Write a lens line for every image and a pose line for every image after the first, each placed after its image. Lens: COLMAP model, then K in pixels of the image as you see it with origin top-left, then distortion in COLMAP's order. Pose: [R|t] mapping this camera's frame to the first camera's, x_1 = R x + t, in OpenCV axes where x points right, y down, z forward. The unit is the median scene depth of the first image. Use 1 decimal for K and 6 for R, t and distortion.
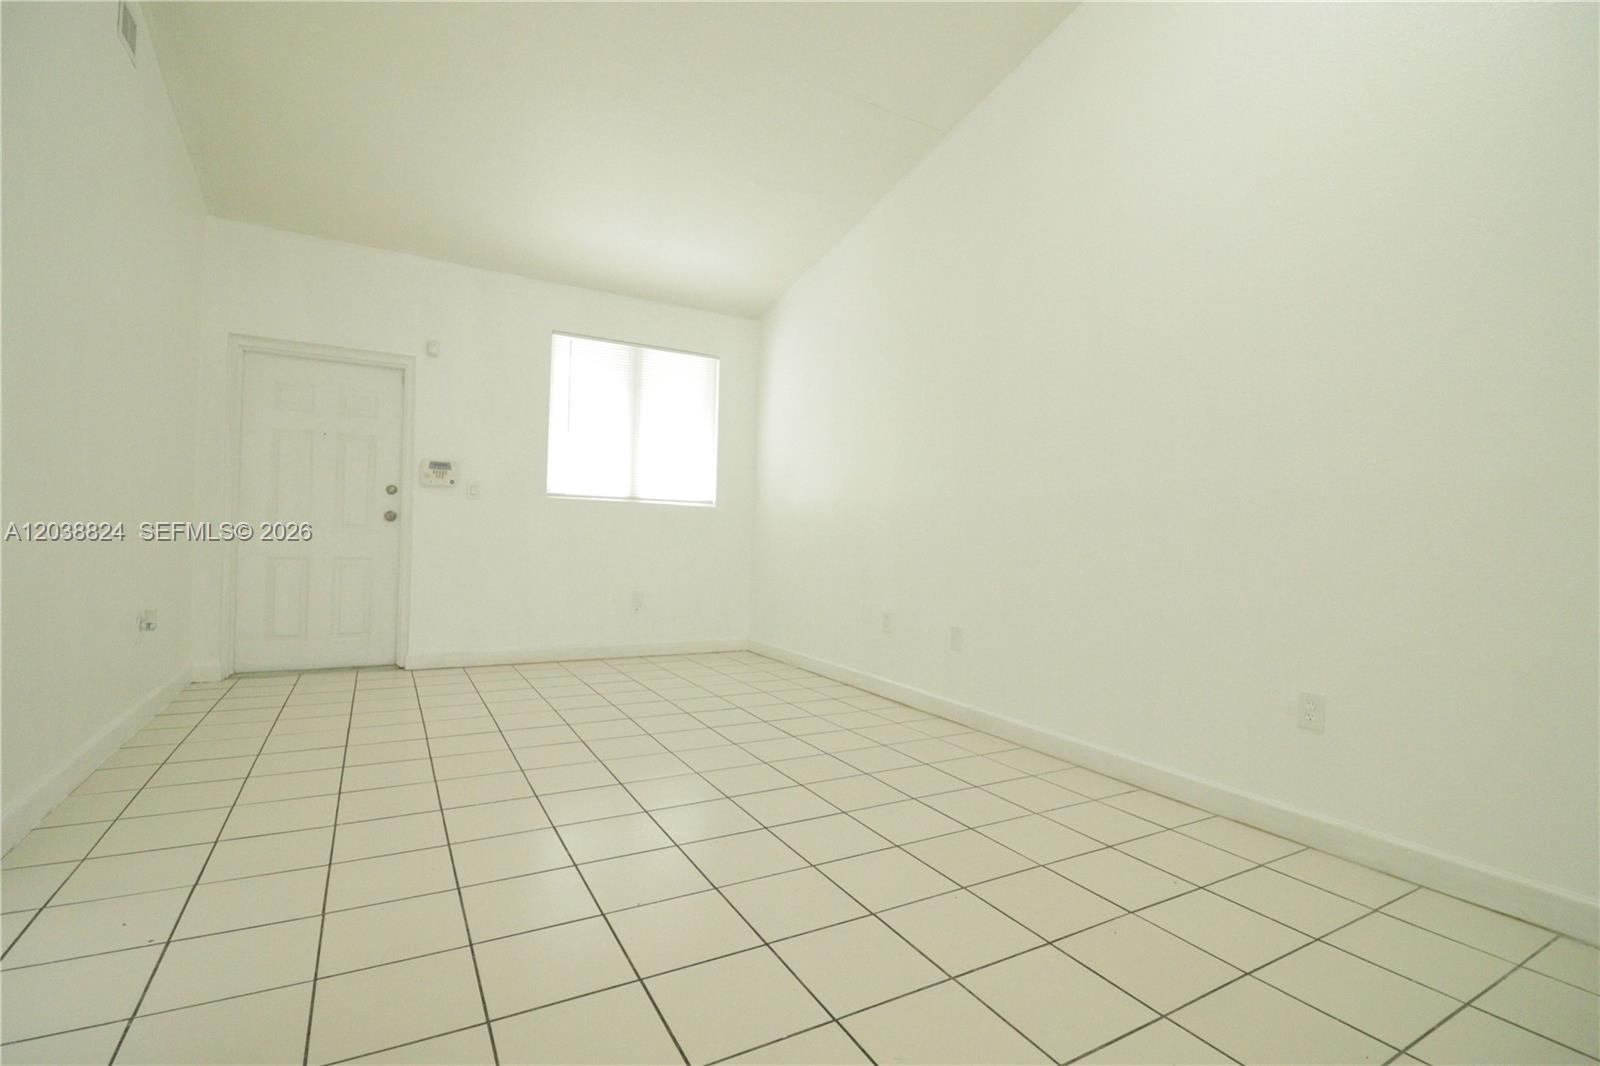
lens RADIAL K [[741.0, 0, 802.9], [0, 741.0, 531.7], [0, 0, 1]] dist [-0.010114, -0.000570]
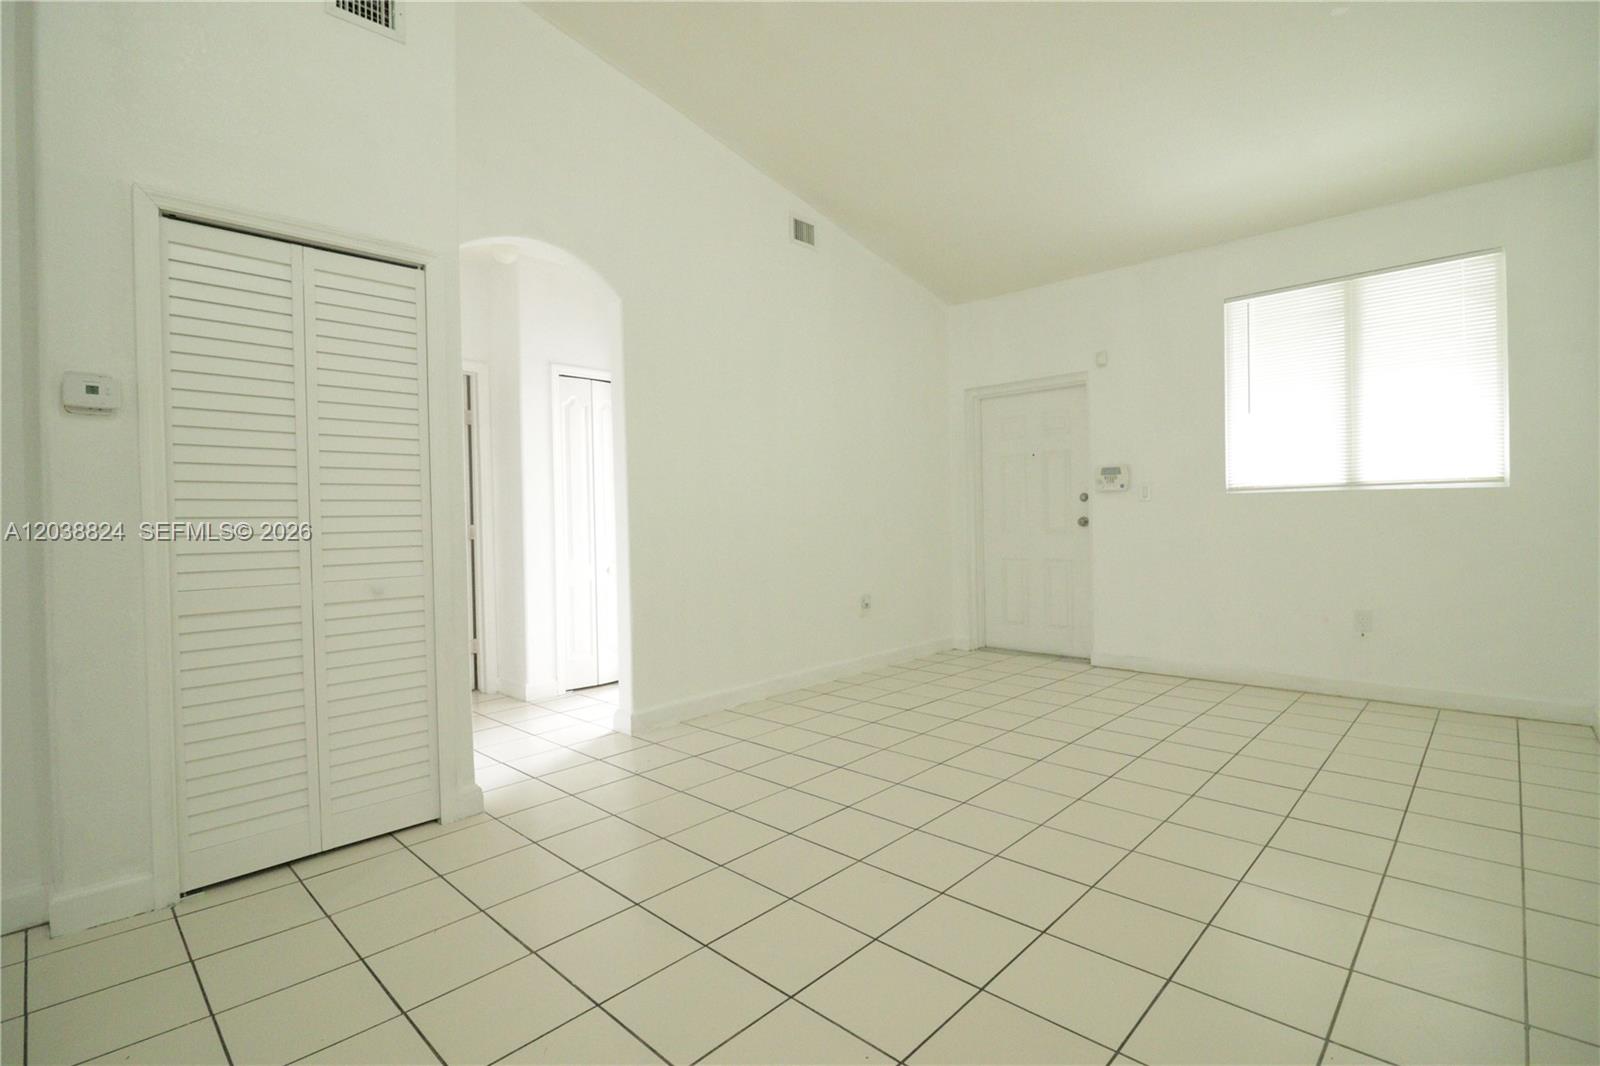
lens RADIAL K [[741.0, 0, 802.8], [0, 741.0, 532.1], [0, 0, 1]] dist [-0.010114, -0.000570]
pose [[0.282302, -0.016495, -0.959184, 0.367622], [0.032738, 0.999435, -0.007552, -0.011017], [0.958767, -0.029270, 0.282683, 0.297441]]
